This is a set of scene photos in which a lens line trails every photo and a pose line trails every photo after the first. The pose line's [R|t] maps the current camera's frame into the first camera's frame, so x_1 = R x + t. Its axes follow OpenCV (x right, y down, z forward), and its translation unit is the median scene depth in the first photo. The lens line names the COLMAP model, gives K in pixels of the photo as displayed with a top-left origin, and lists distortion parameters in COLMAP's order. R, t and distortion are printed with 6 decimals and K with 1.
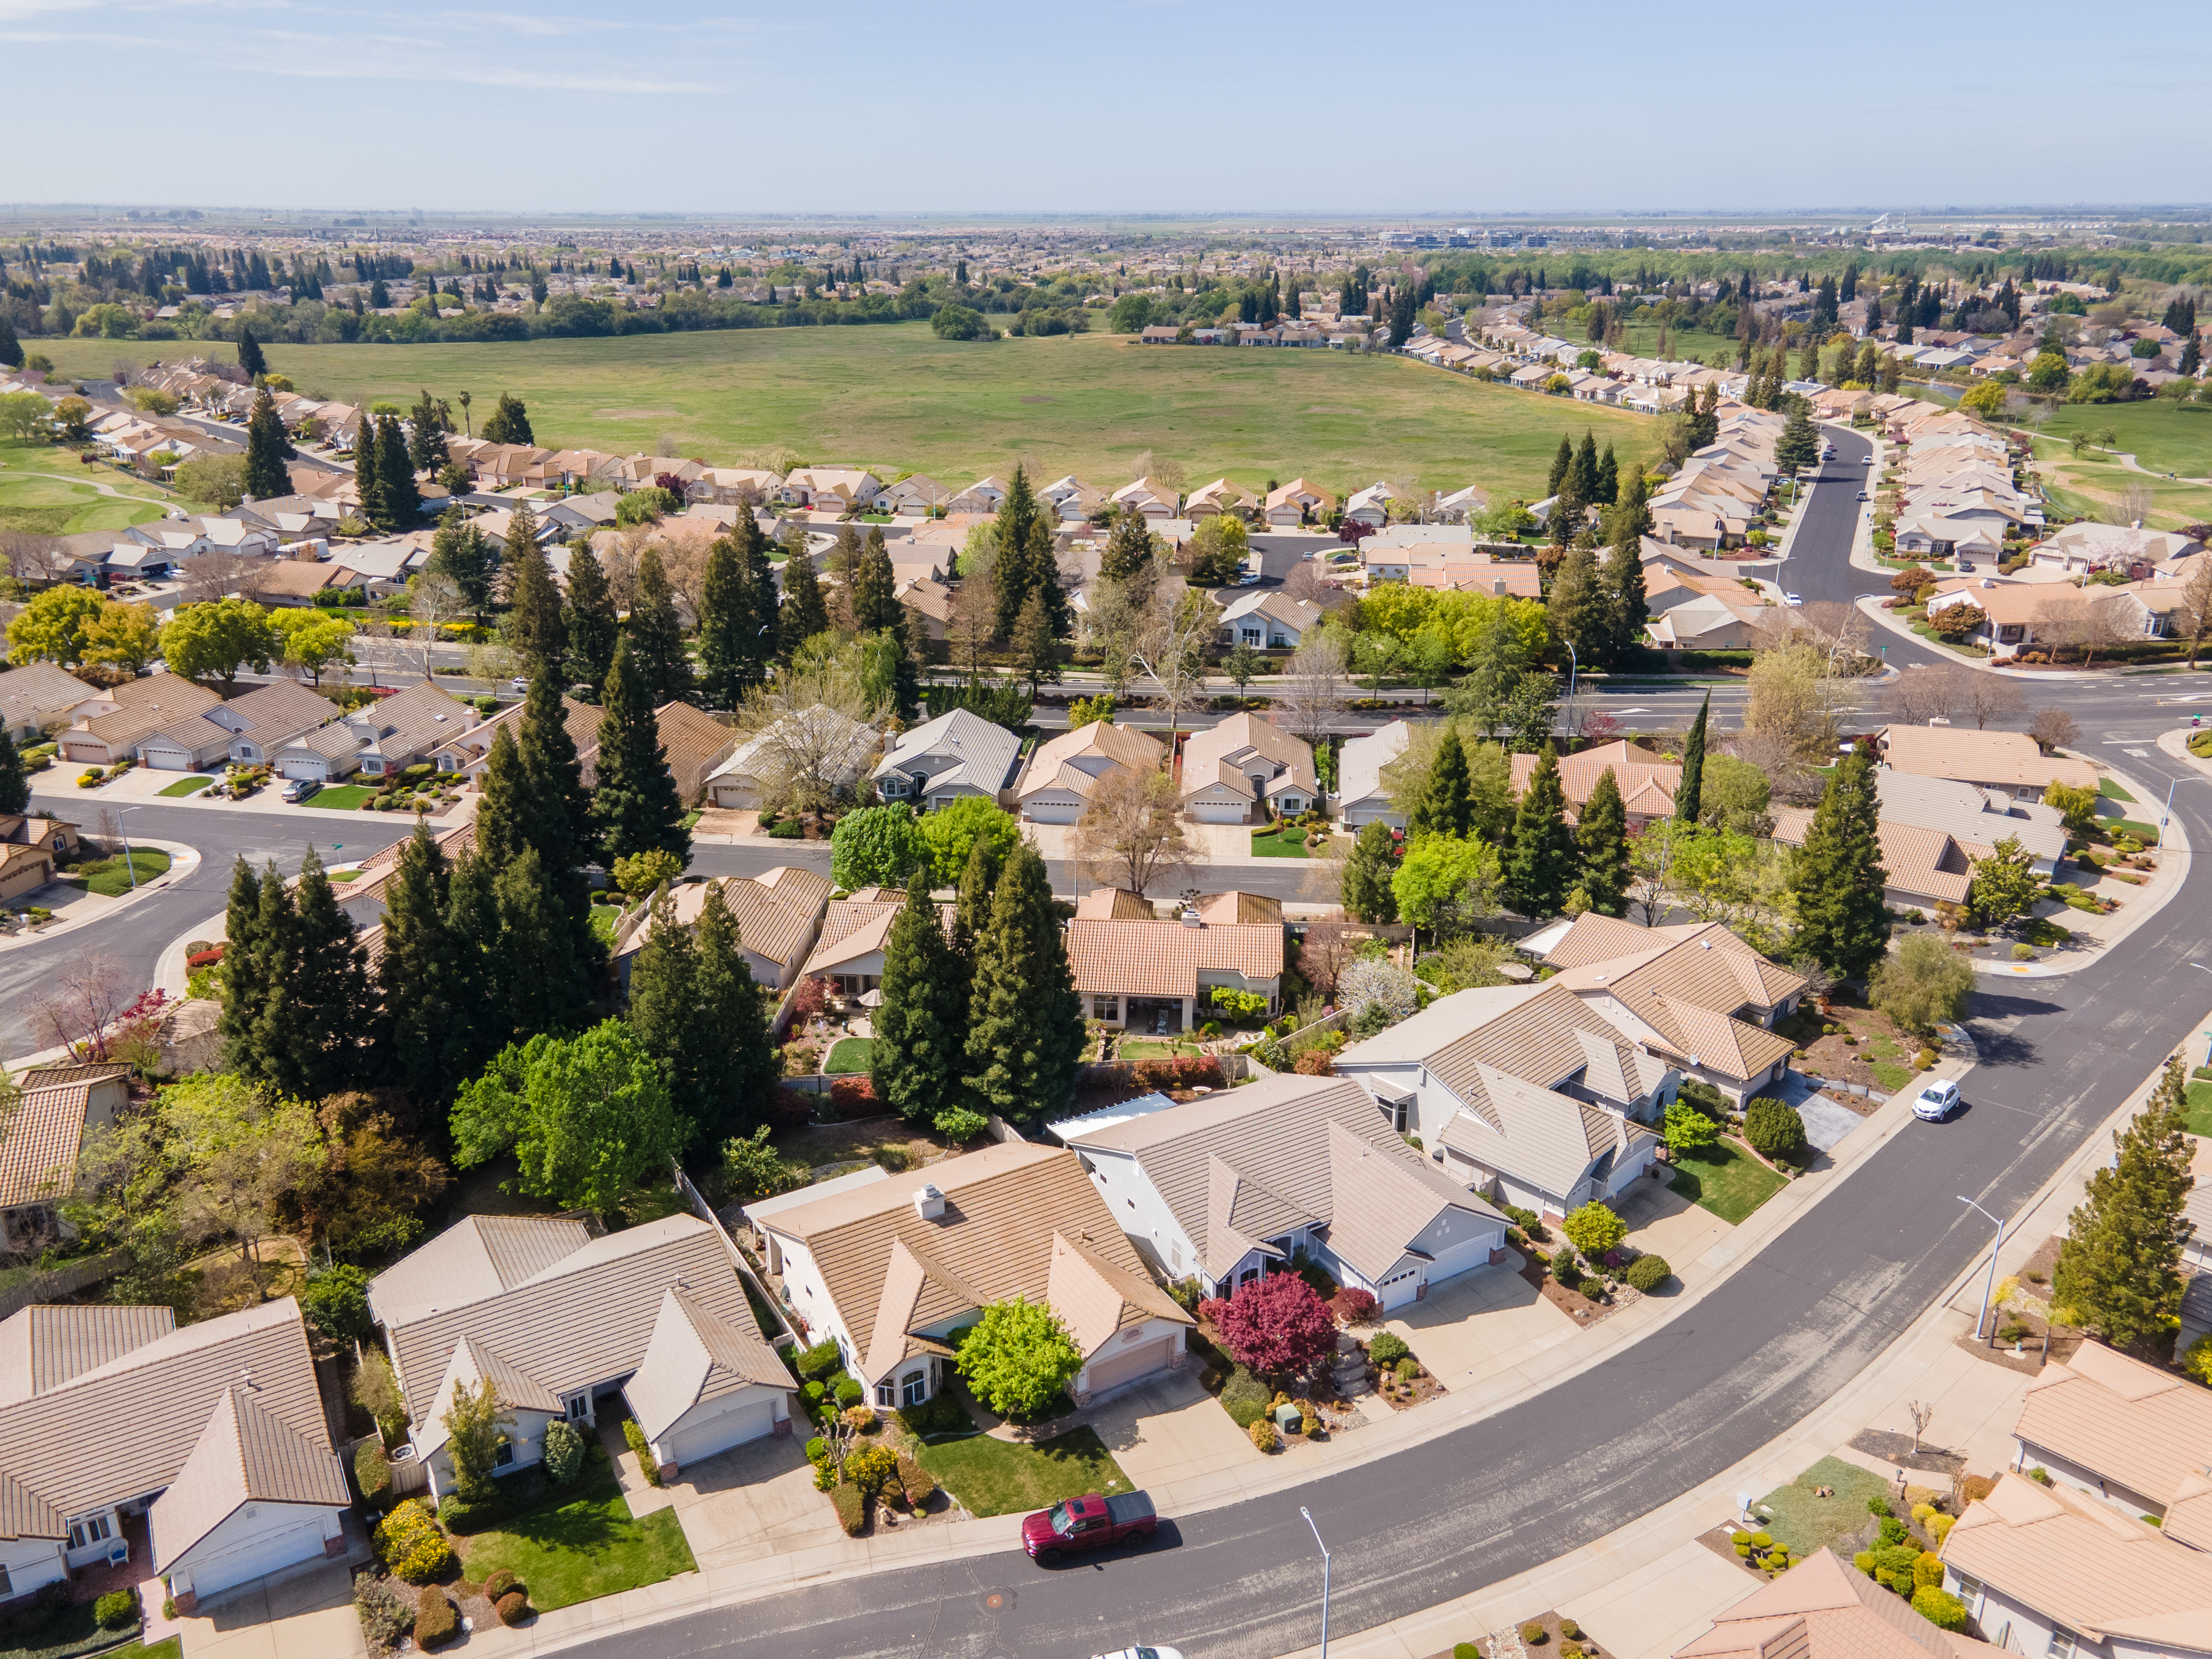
lens RADIAL K [[1644.6, 0, 1106.0], [0, 1644.6, 829.5], [0, 0, 1]] dist [0.000545, -0.000736]
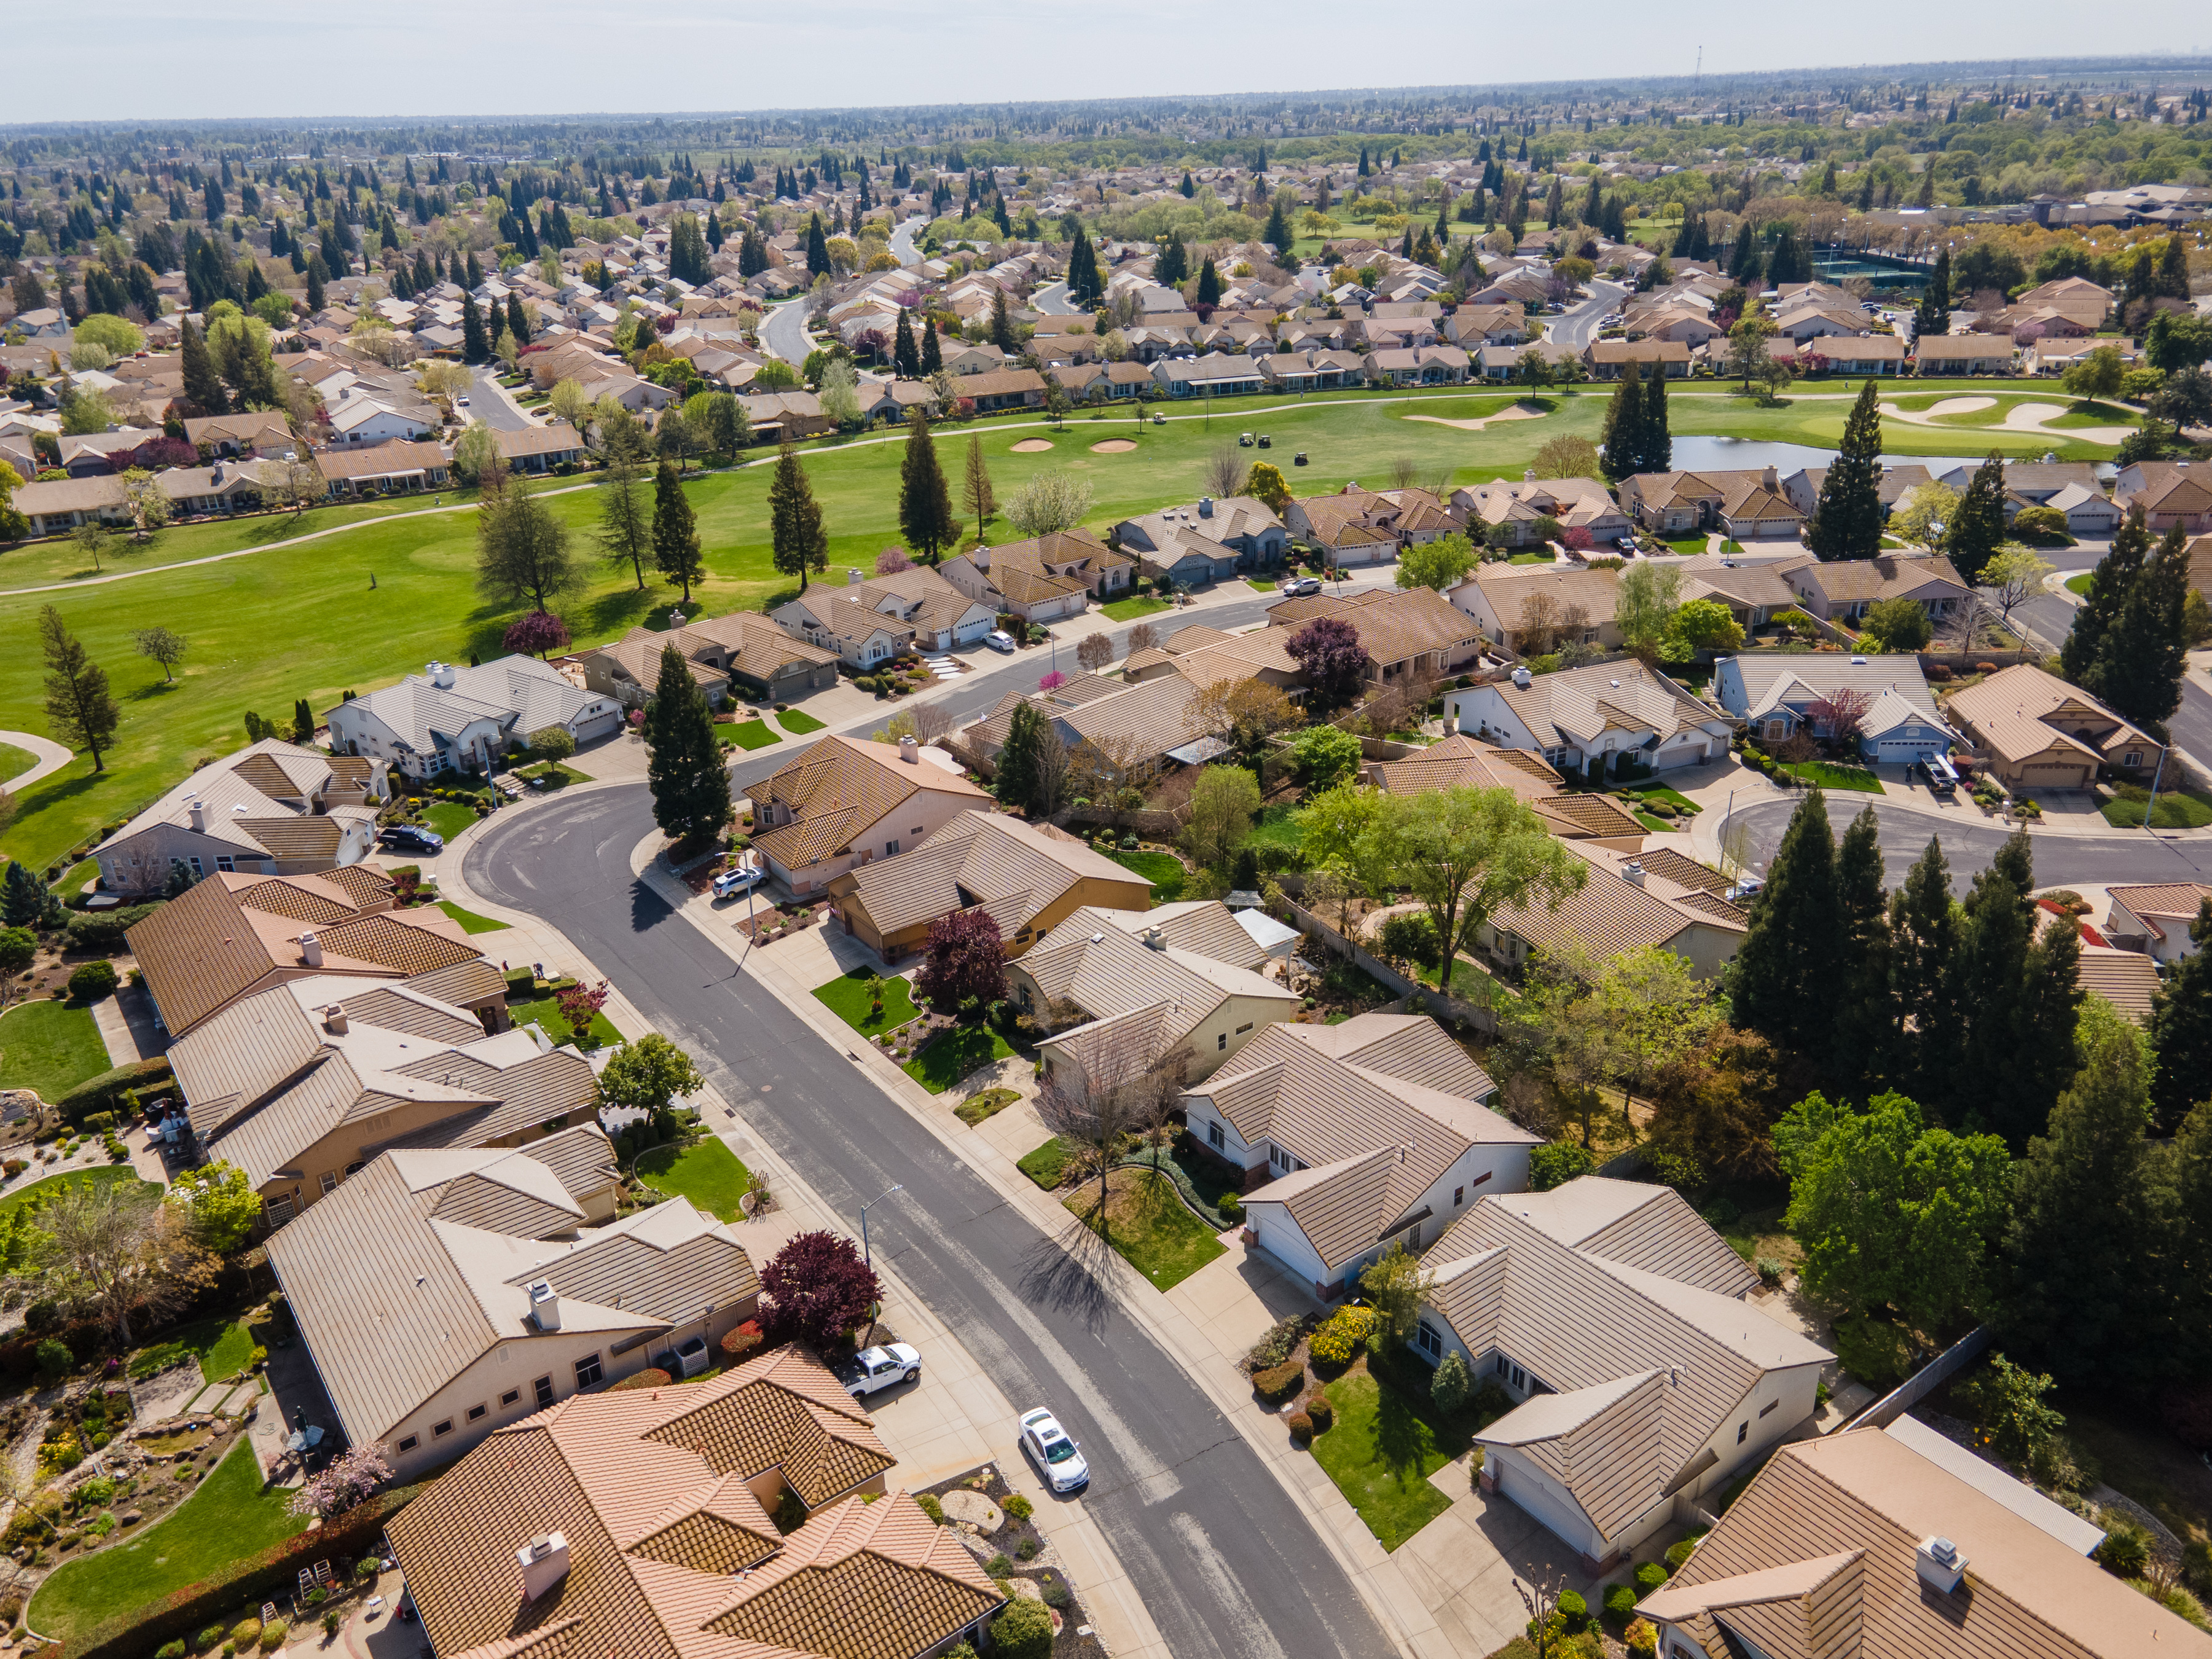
lens RADIAL K [[1644.6, 0, 1106.0], [0, 1644.6, 829.5], [0, 0, 1]] dist [0.000545, -0.000736]
pose [[0.072588, 0.398508, -0.914288, 0.455509], [-0.315237, 0.878879, 0.358047, -0.225960], [0.946233, 0.262228, 0.189420, 0.511662]]
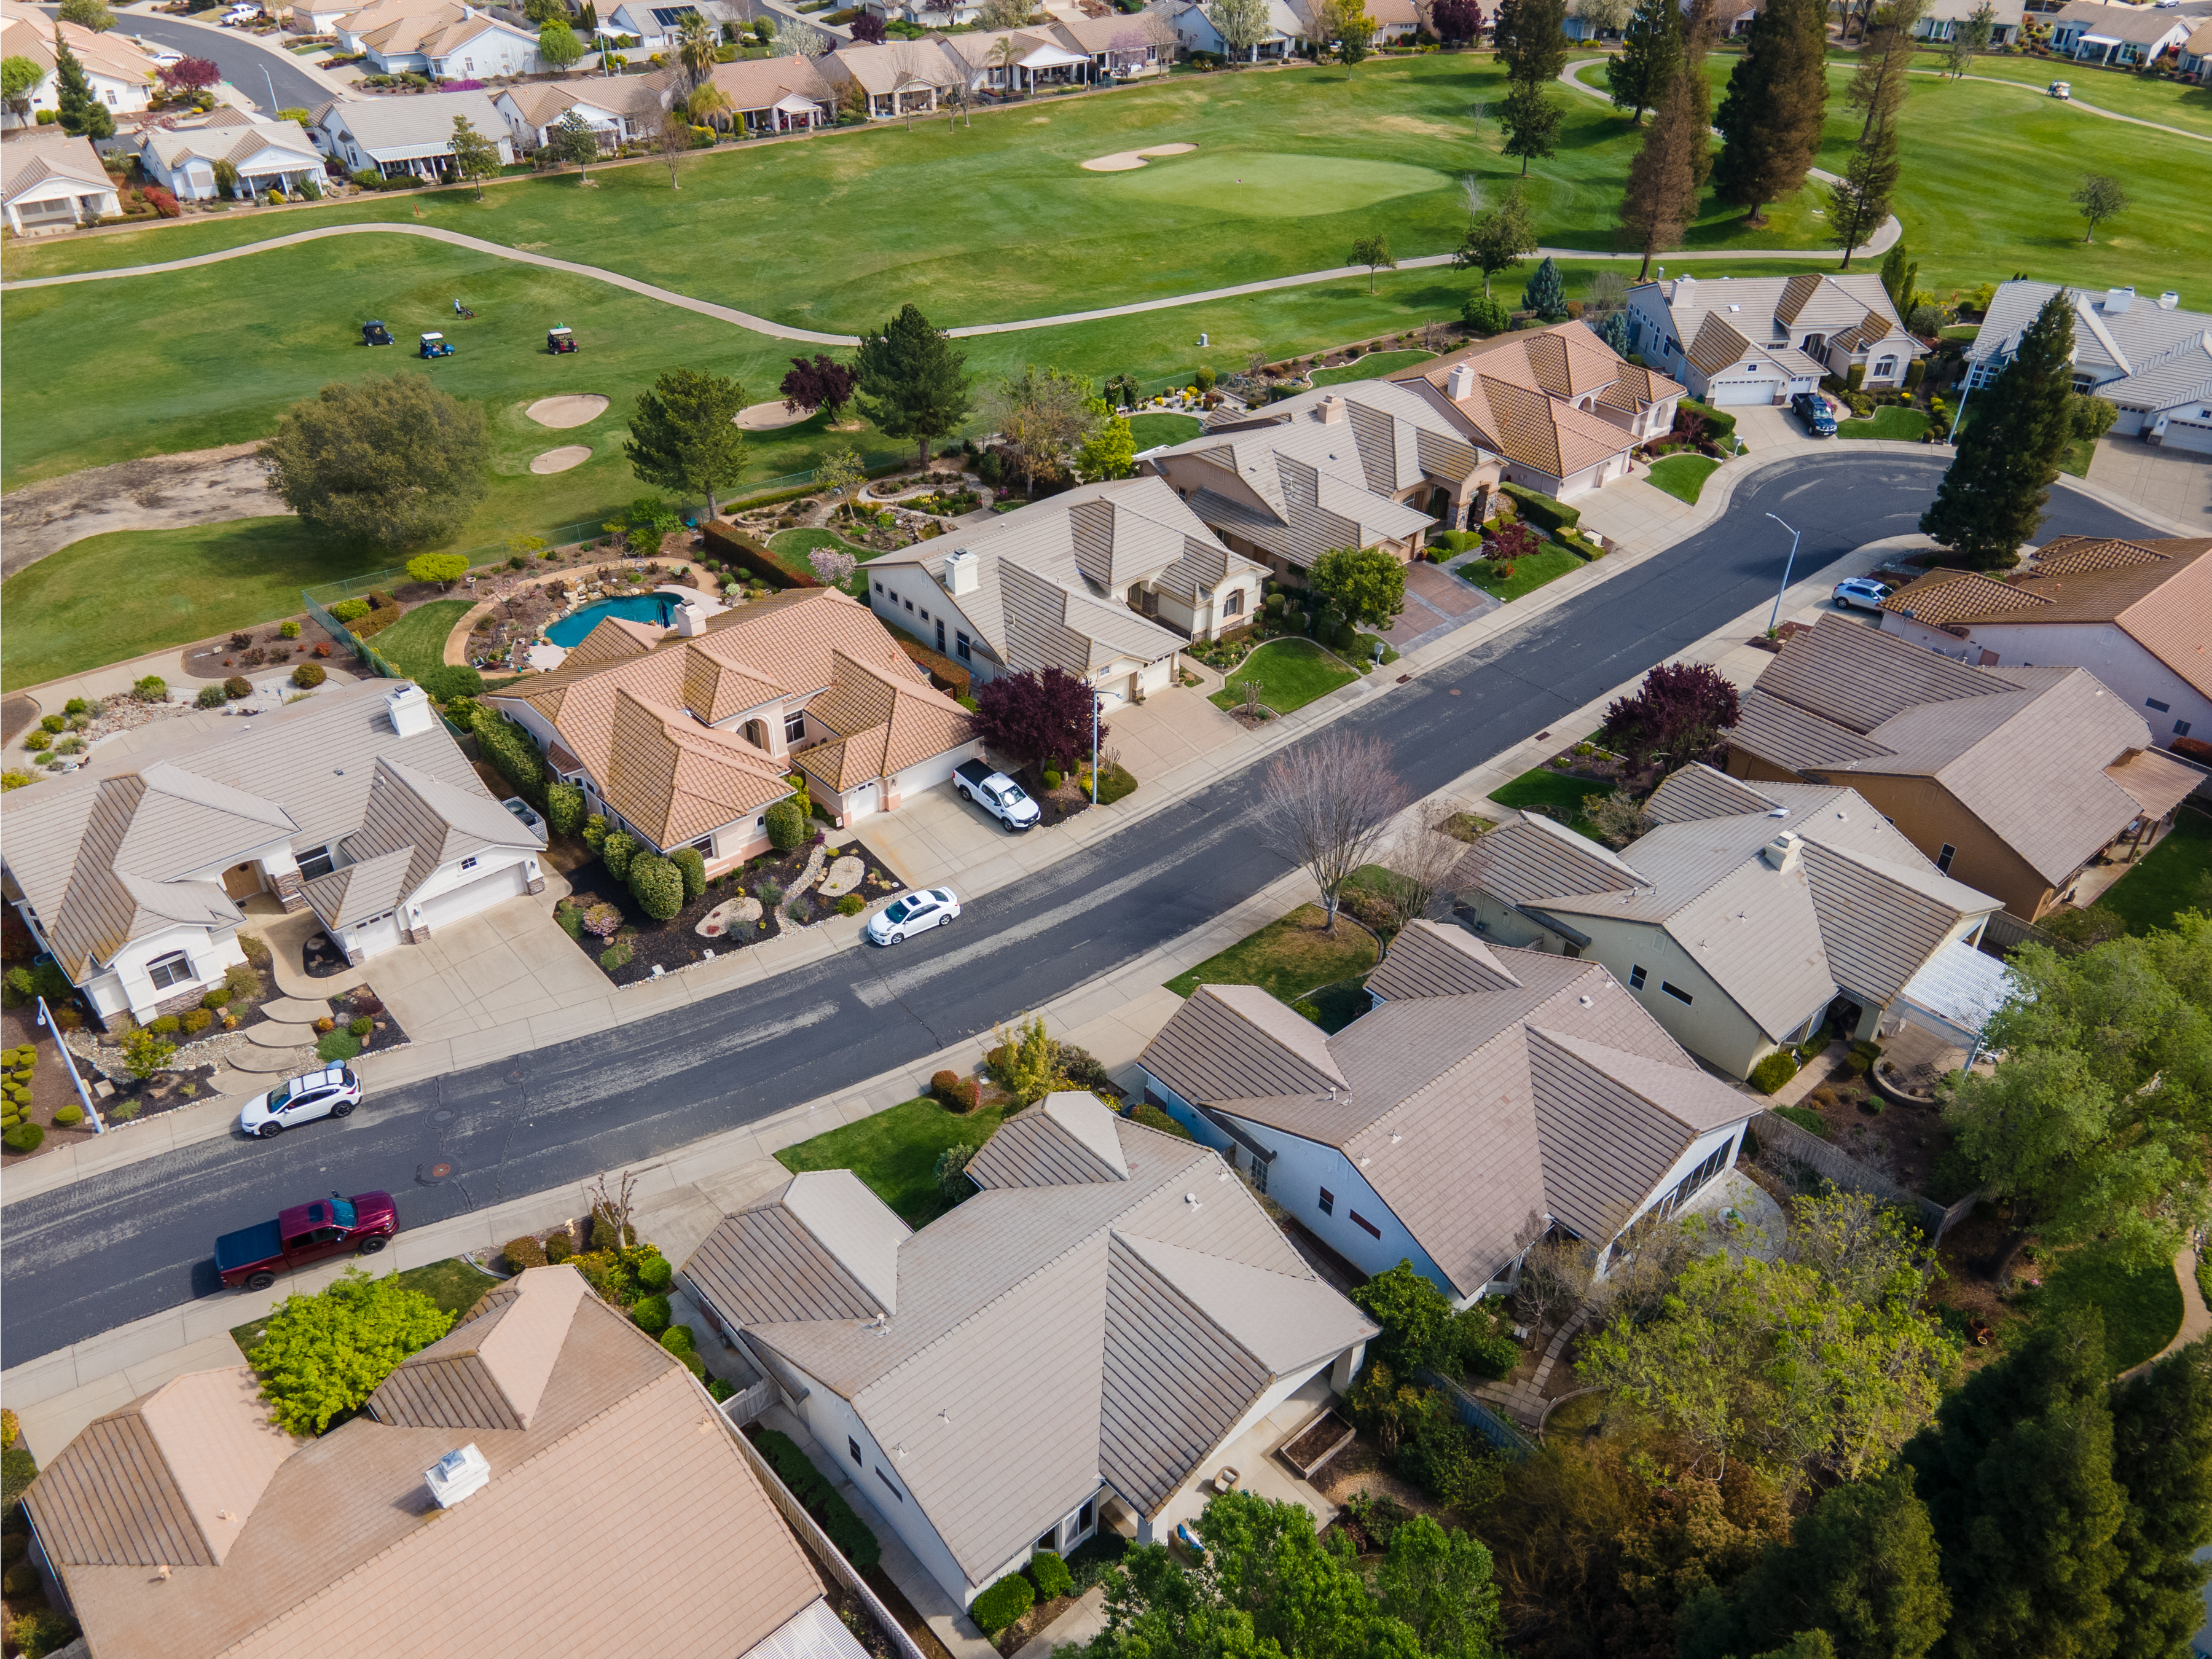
lens RADIAL K [[1644.6, 0, 1106.0], [0, 1644.6, 829.5], [0, 0, 1]] dist [0.000545, -0.000736]
pose [[-0.981357, 0.097488, -0.165634, -0.290974], [-0.084938, 0.553092, 0.828779, -0.444076], [0.172407, 0.827397, -0.534500, 1.335776]]
